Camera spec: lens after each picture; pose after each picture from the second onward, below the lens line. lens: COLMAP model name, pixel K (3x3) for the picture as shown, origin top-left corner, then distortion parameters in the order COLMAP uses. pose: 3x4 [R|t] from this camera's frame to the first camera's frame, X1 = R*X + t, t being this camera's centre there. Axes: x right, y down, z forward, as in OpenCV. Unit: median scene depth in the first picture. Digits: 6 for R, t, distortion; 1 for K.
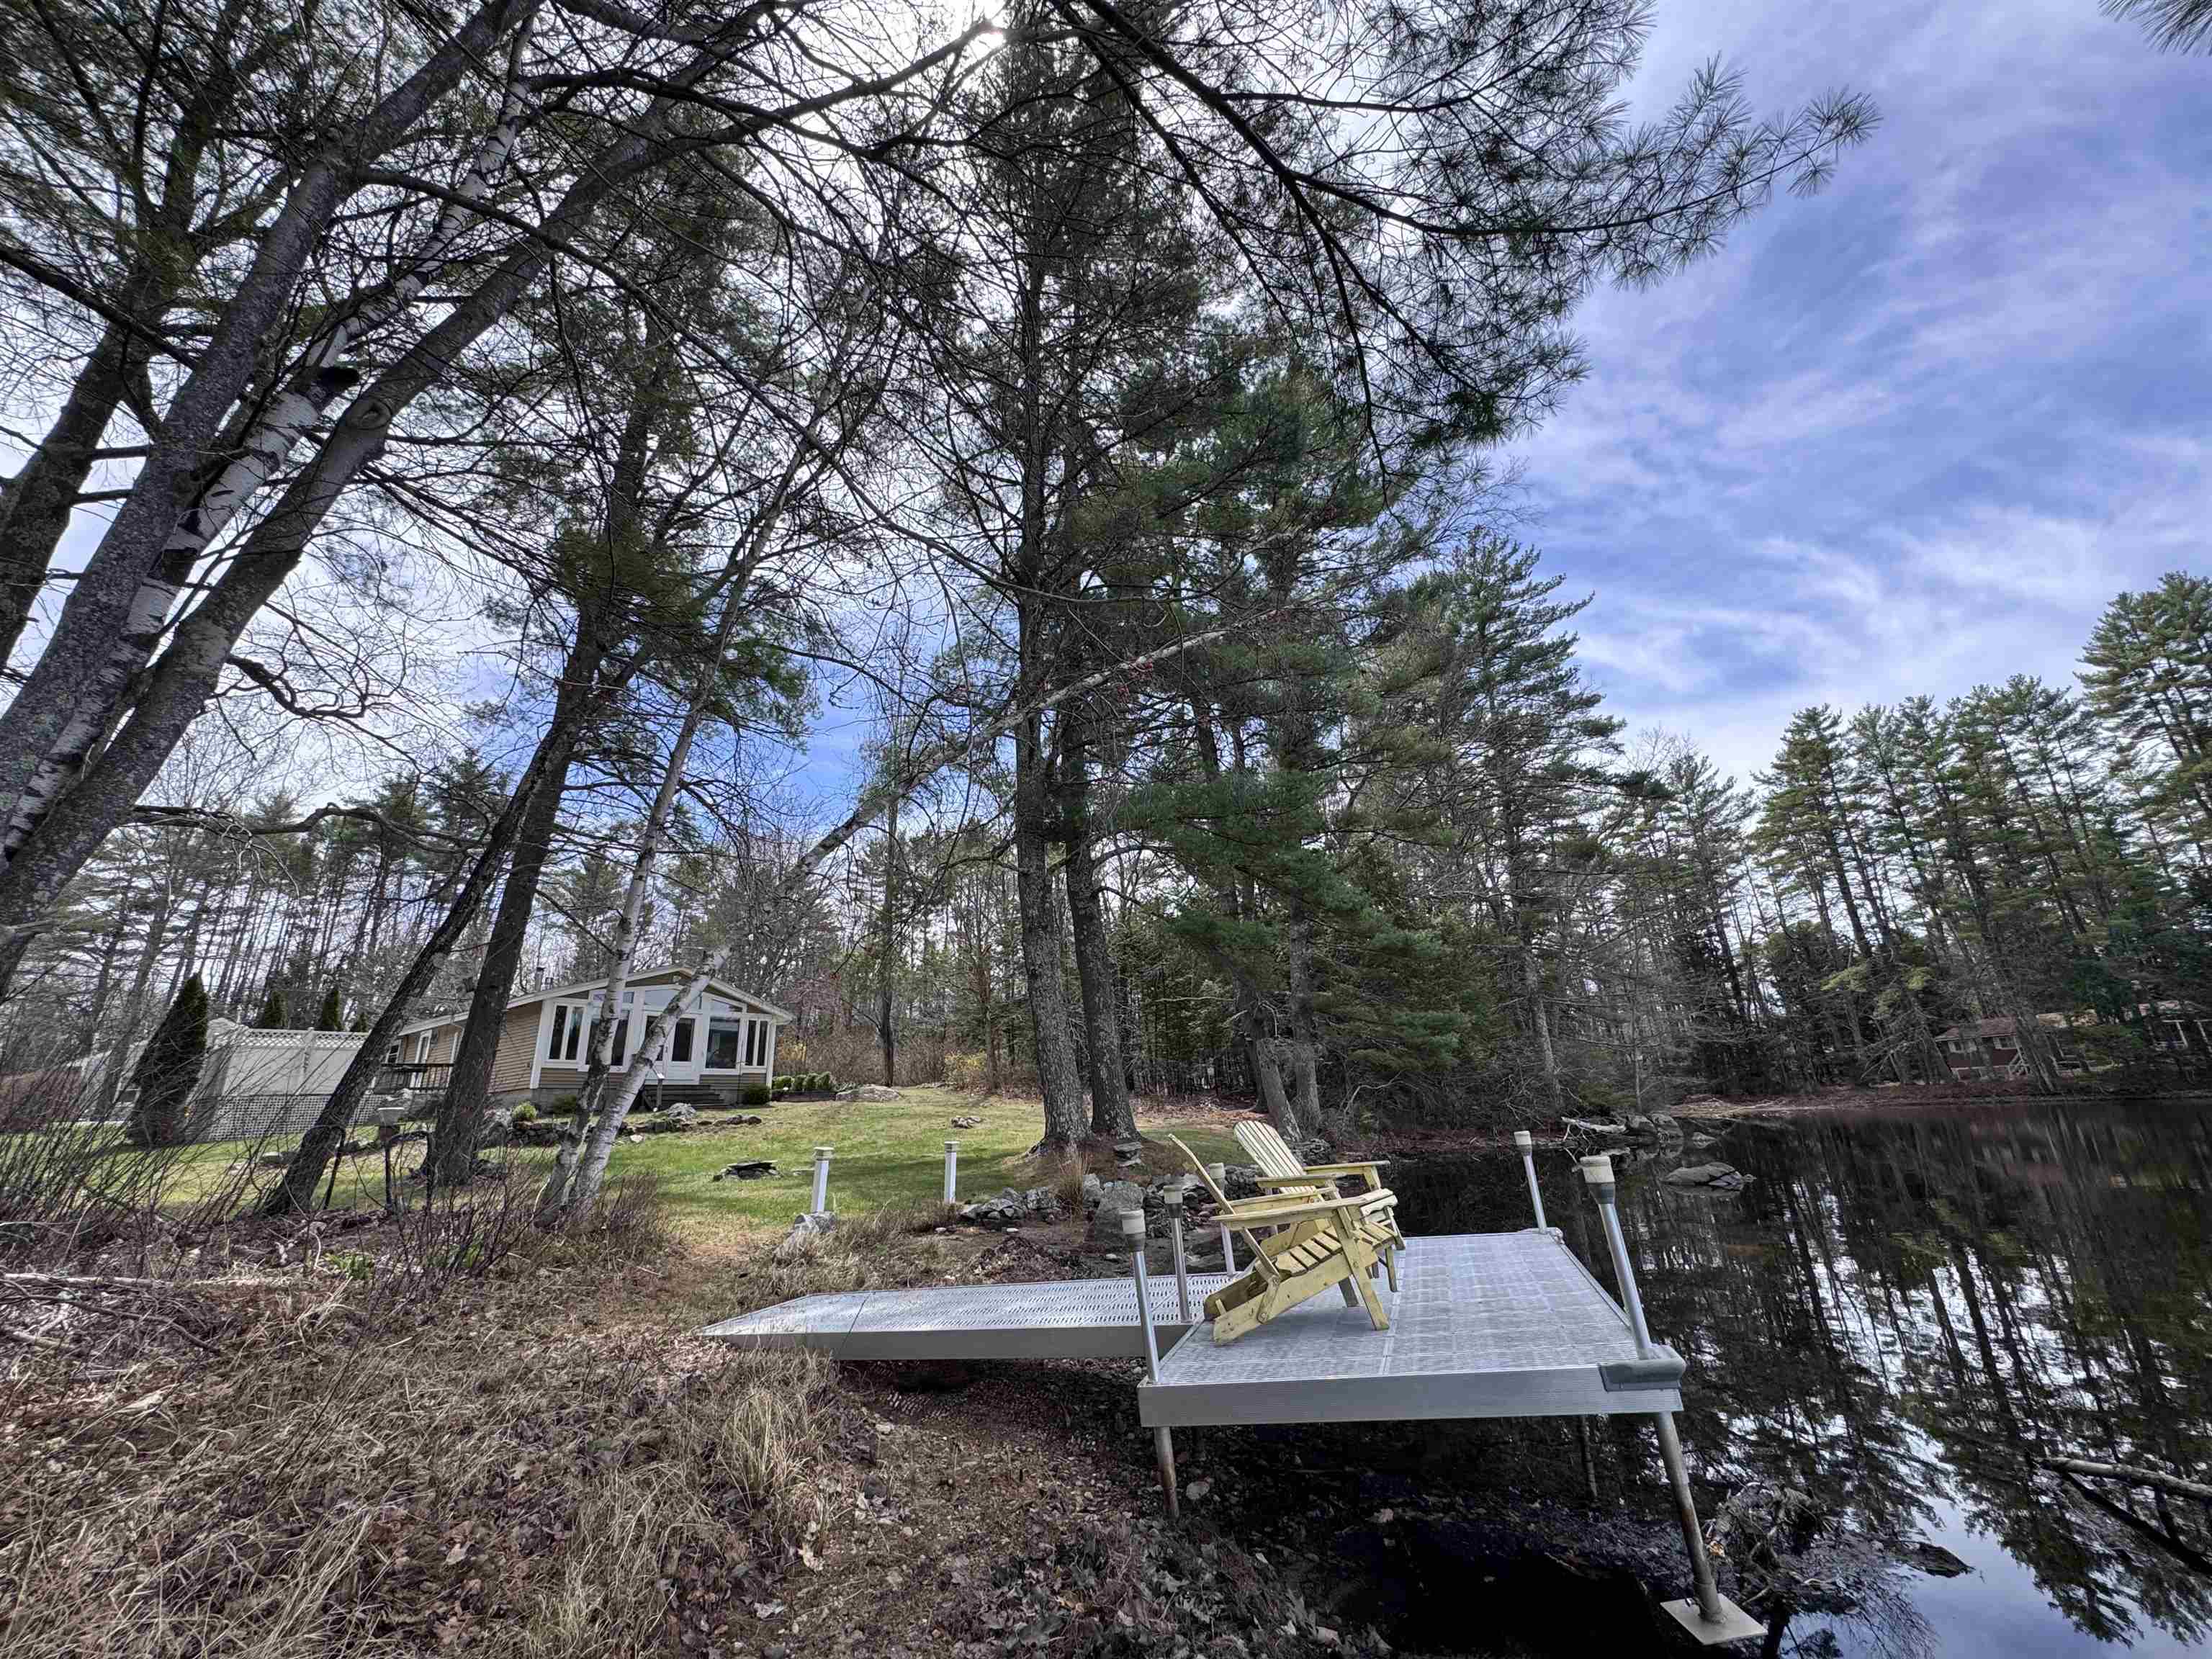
lens RADIAL K [[884.5, 0, 1106.0], [0, 884.5, 829.5], [0, 0, 1]] dist [-0.002883, -0.000141]
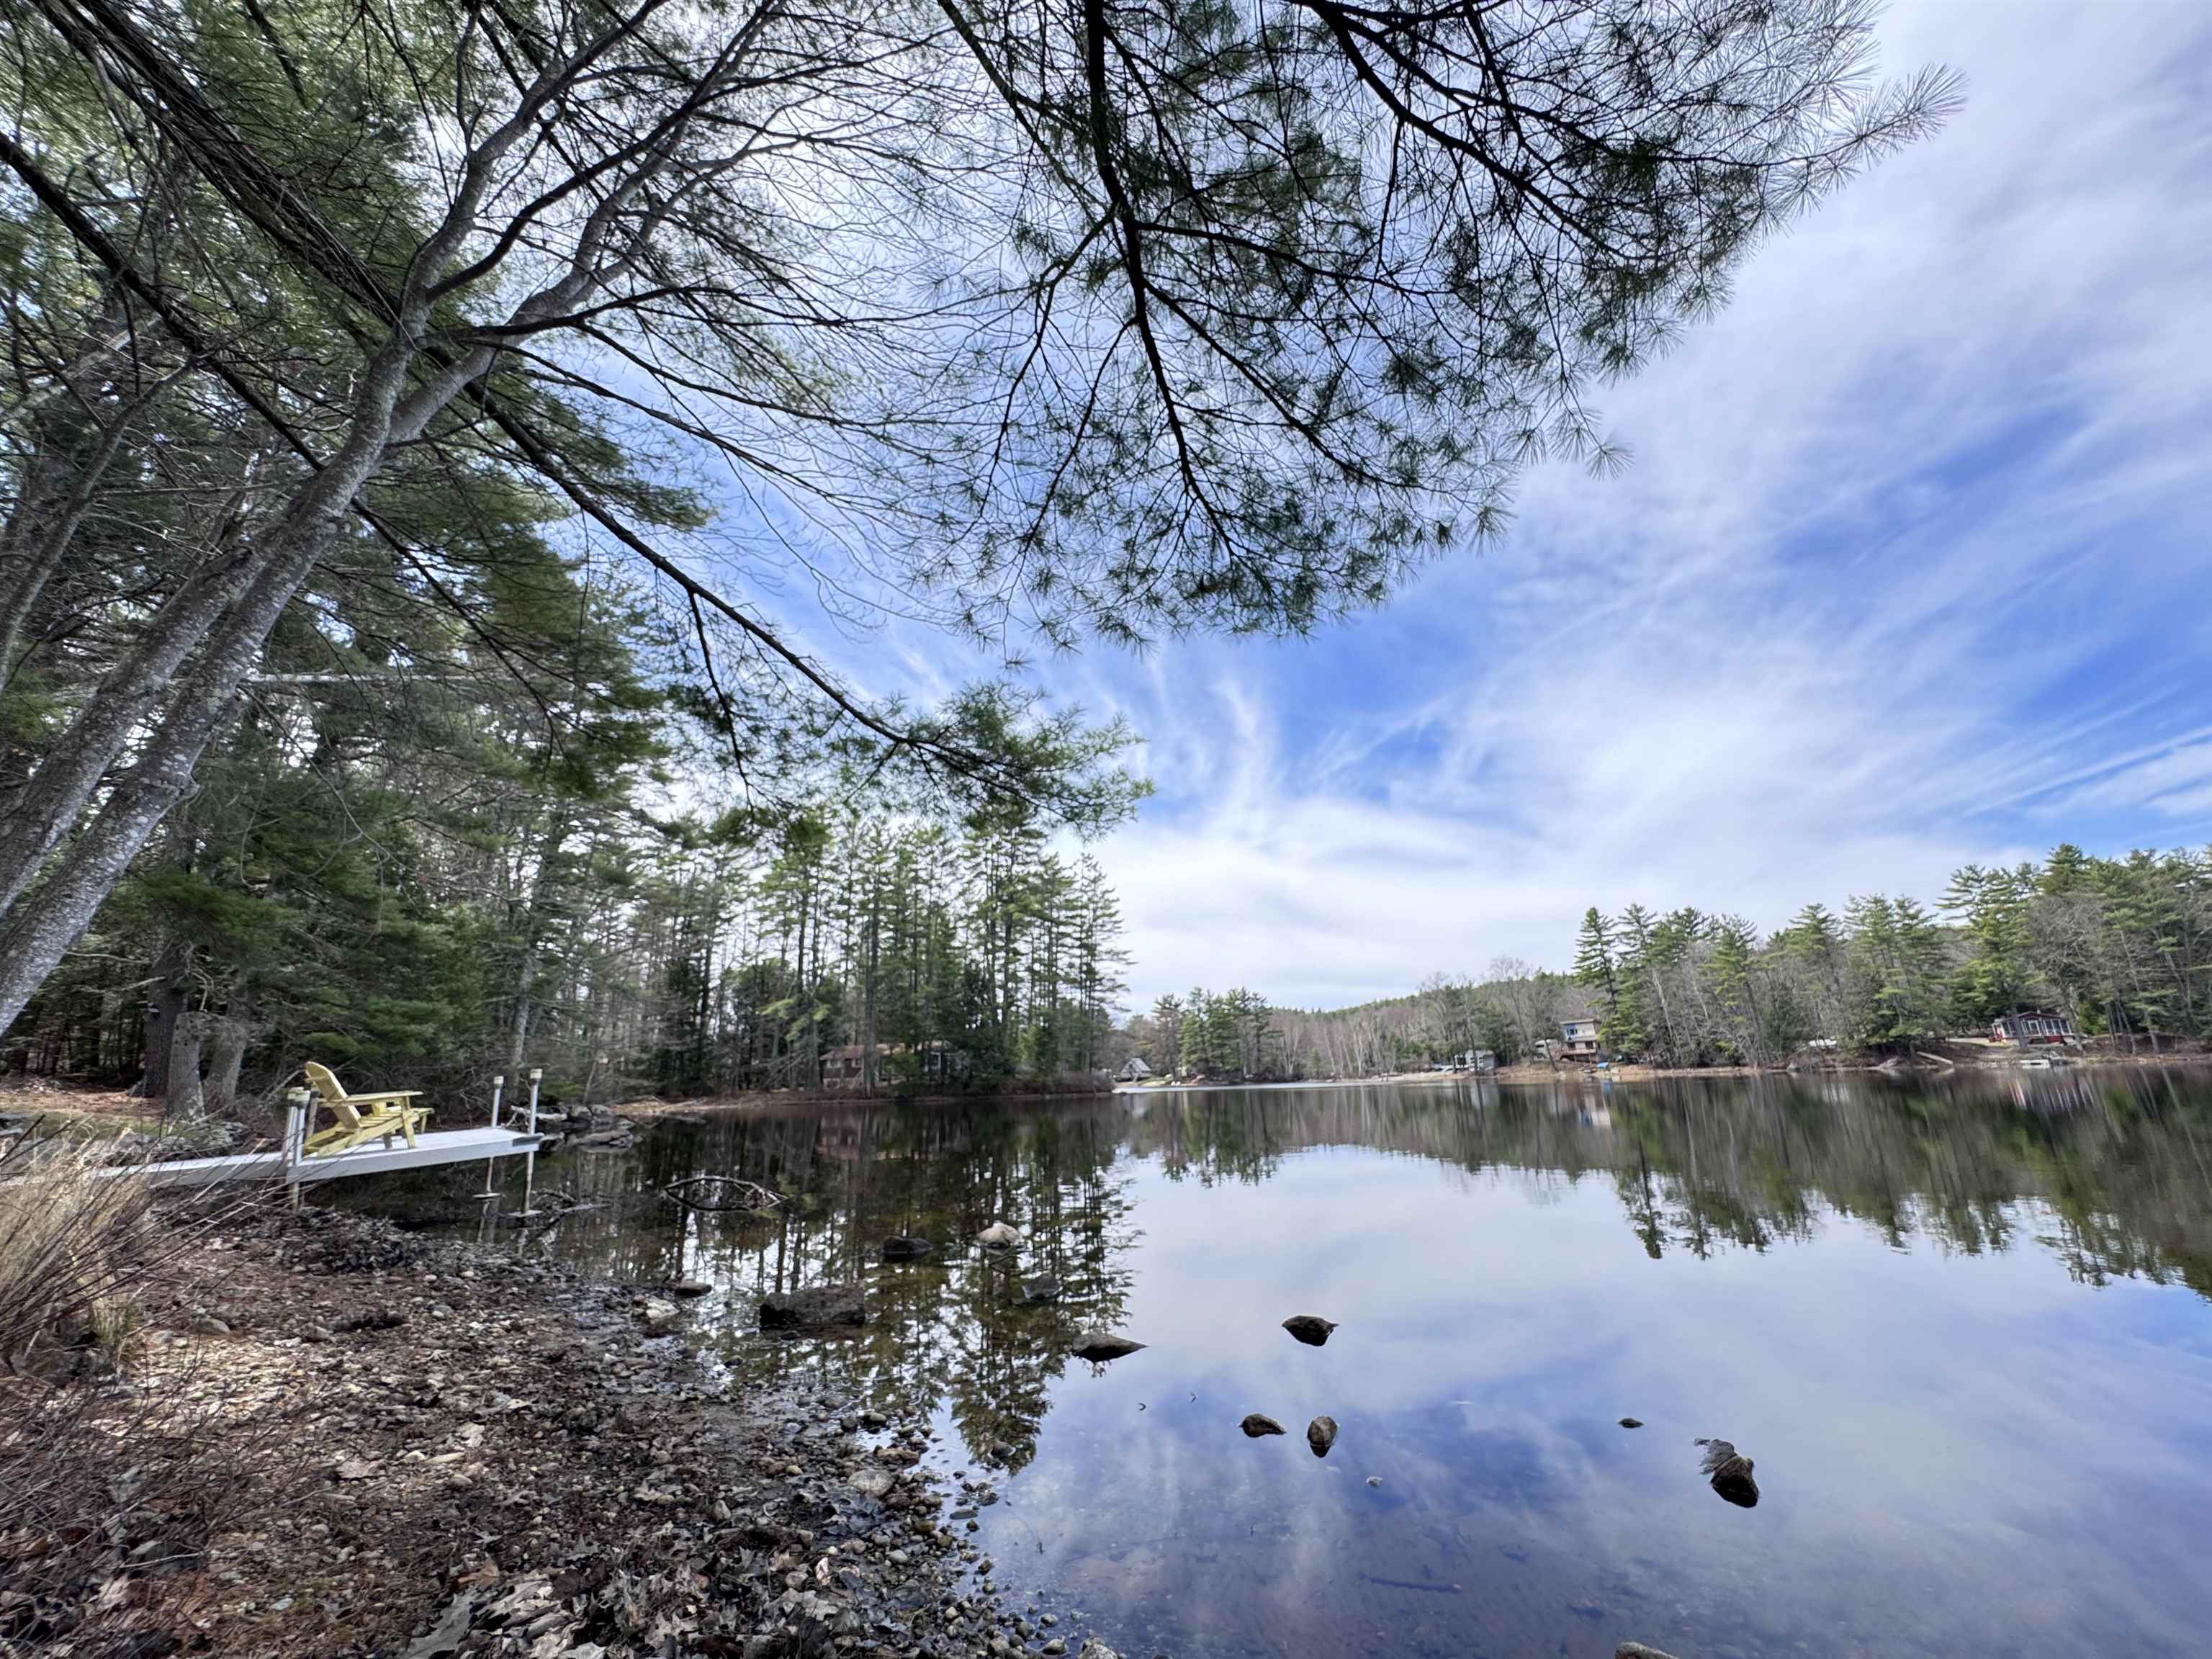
lens RADIAL K [[884.5, 0, 1106.0], [0, 884.5, 829.5], [0, 0, 1]] dist [-0.002883, -0.000141]
pose [[0.515868, 0.260394, 0.816134, -0.101018], [-0.256748, 0.955886, -0.142696, -0.043381], [-0.817289, -0.135929, 0.559967, -0.196437]]
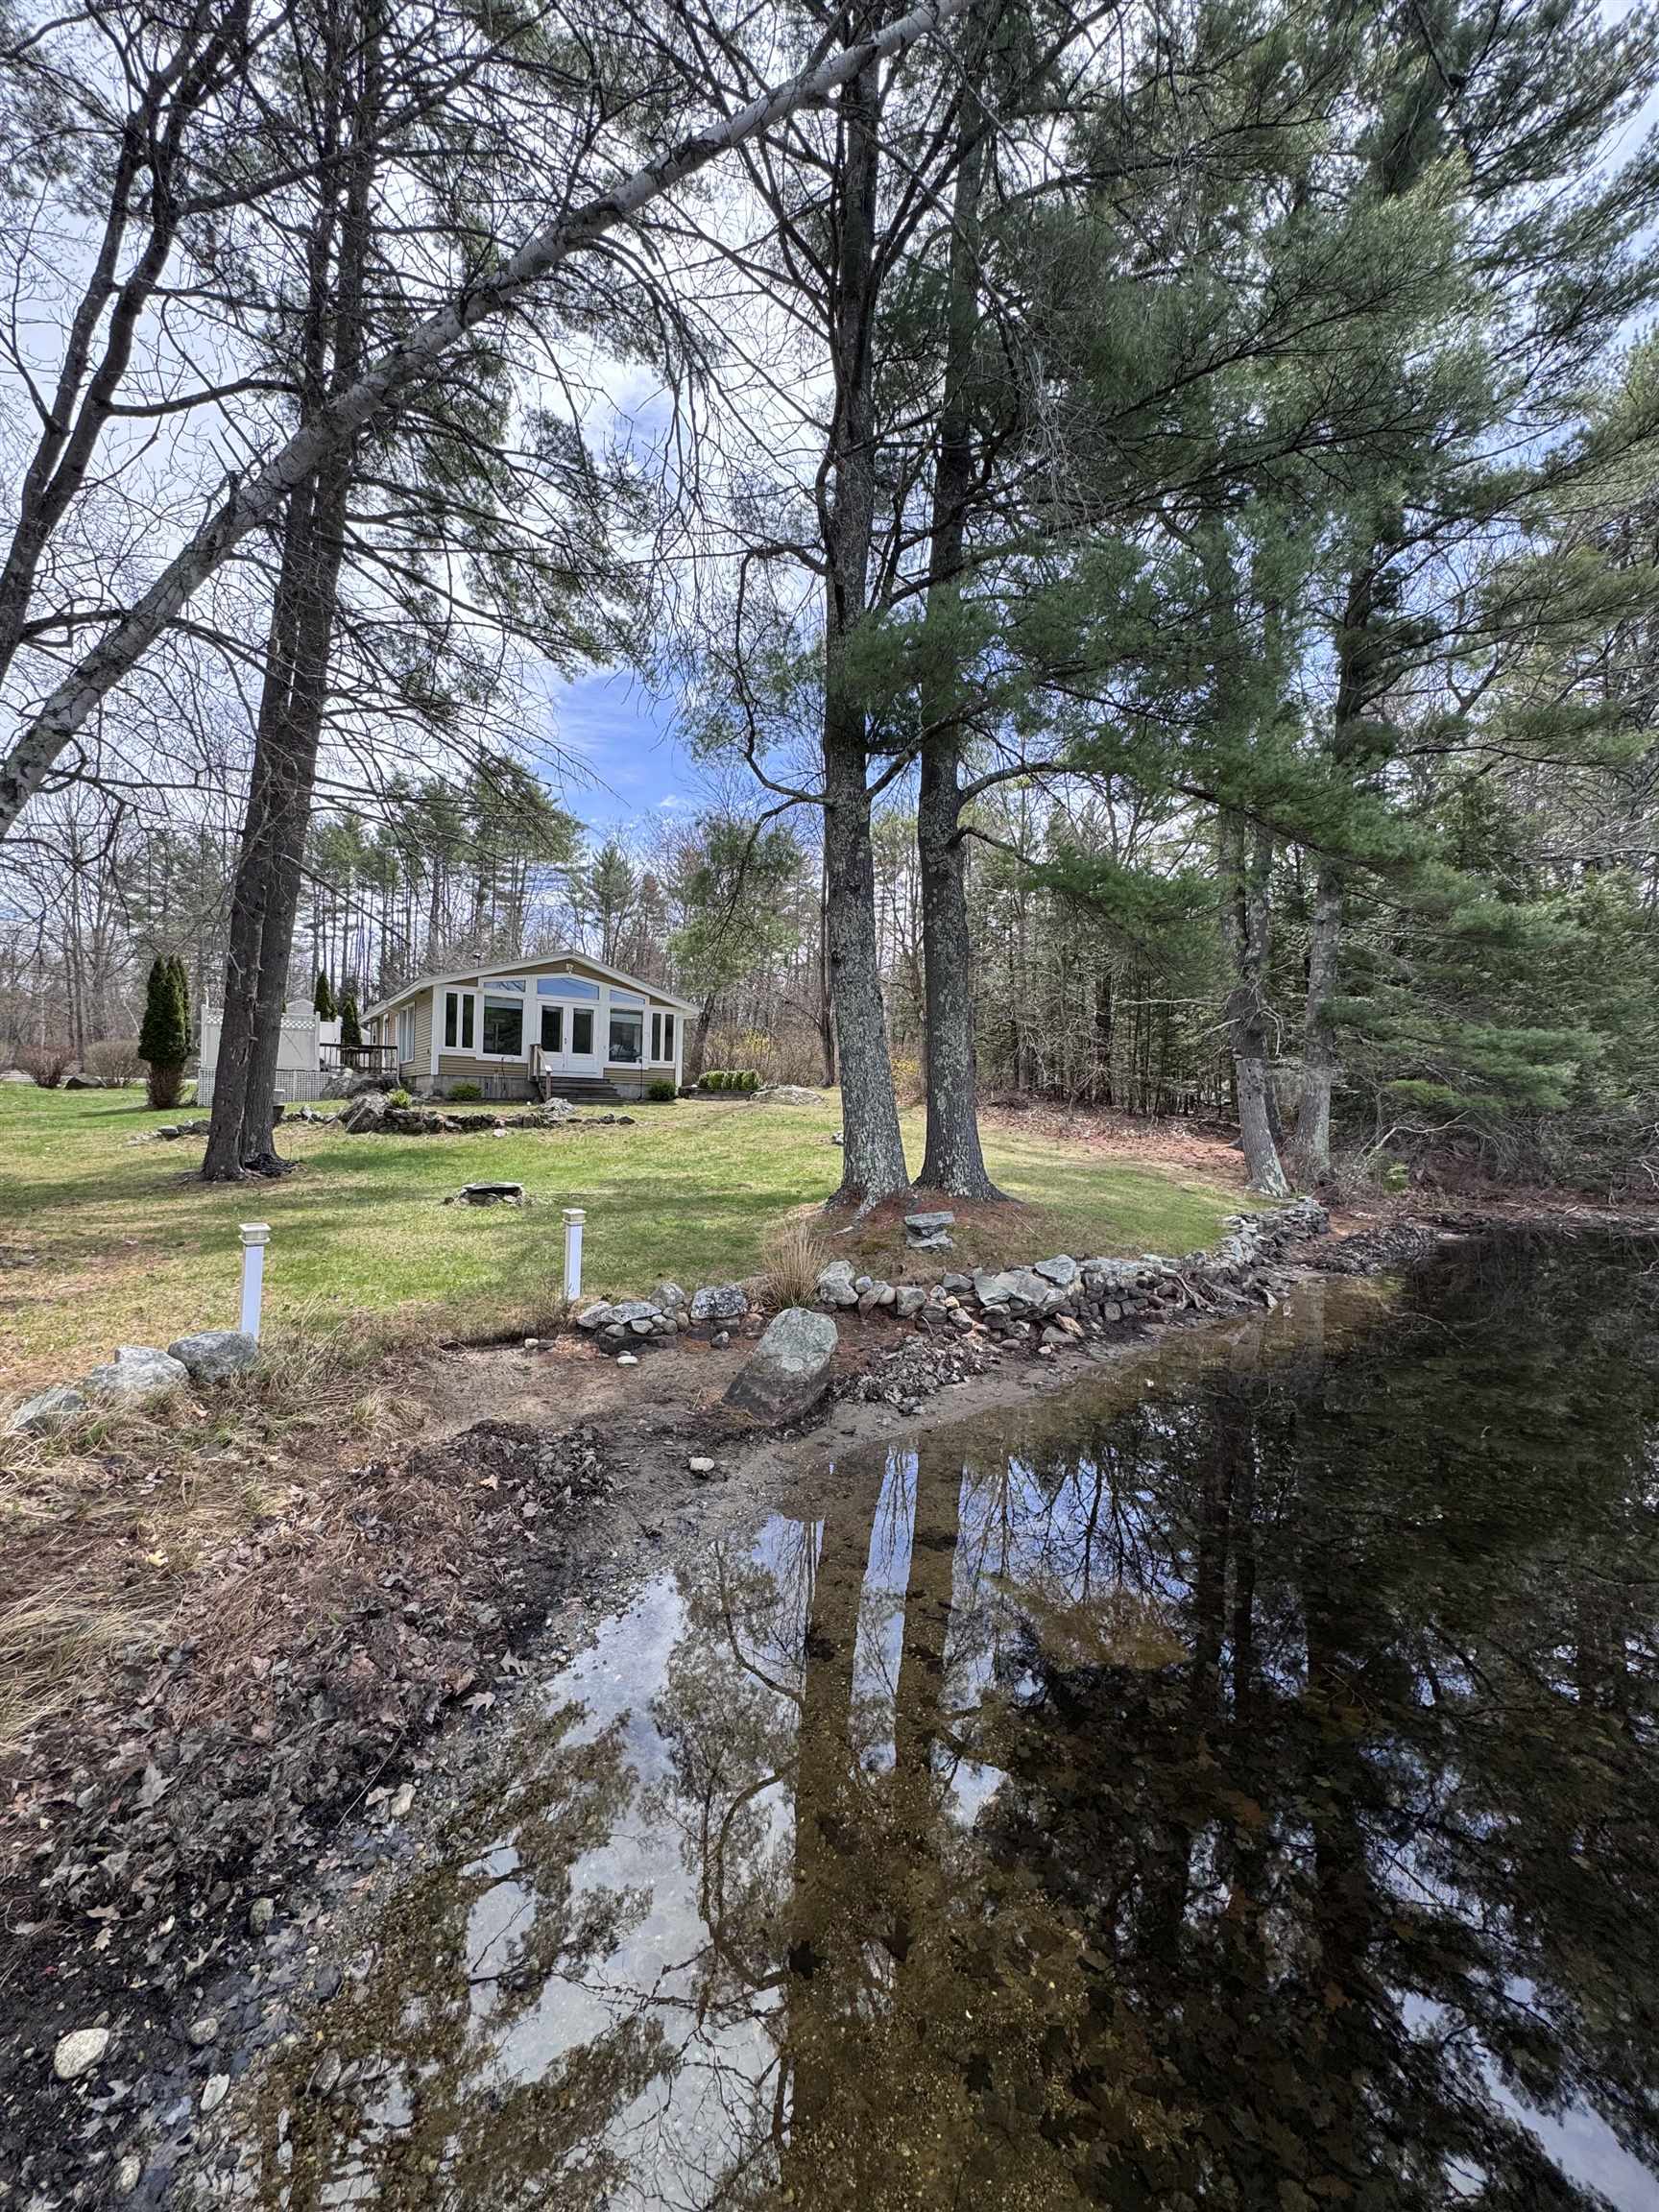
lens RADIAL K [[884.5, 0, 829.5], [0, 884.5, 1106.0], [0, 0, 1]] dist [-0.002883, -0.000141]
pose [[0.944177, 0.062345, -0.323486, 0.078612], [0.039687, 0.953254, 0.299554, 0.037813], [0.327040, -0.295670, 0.897566, 0.197595]]
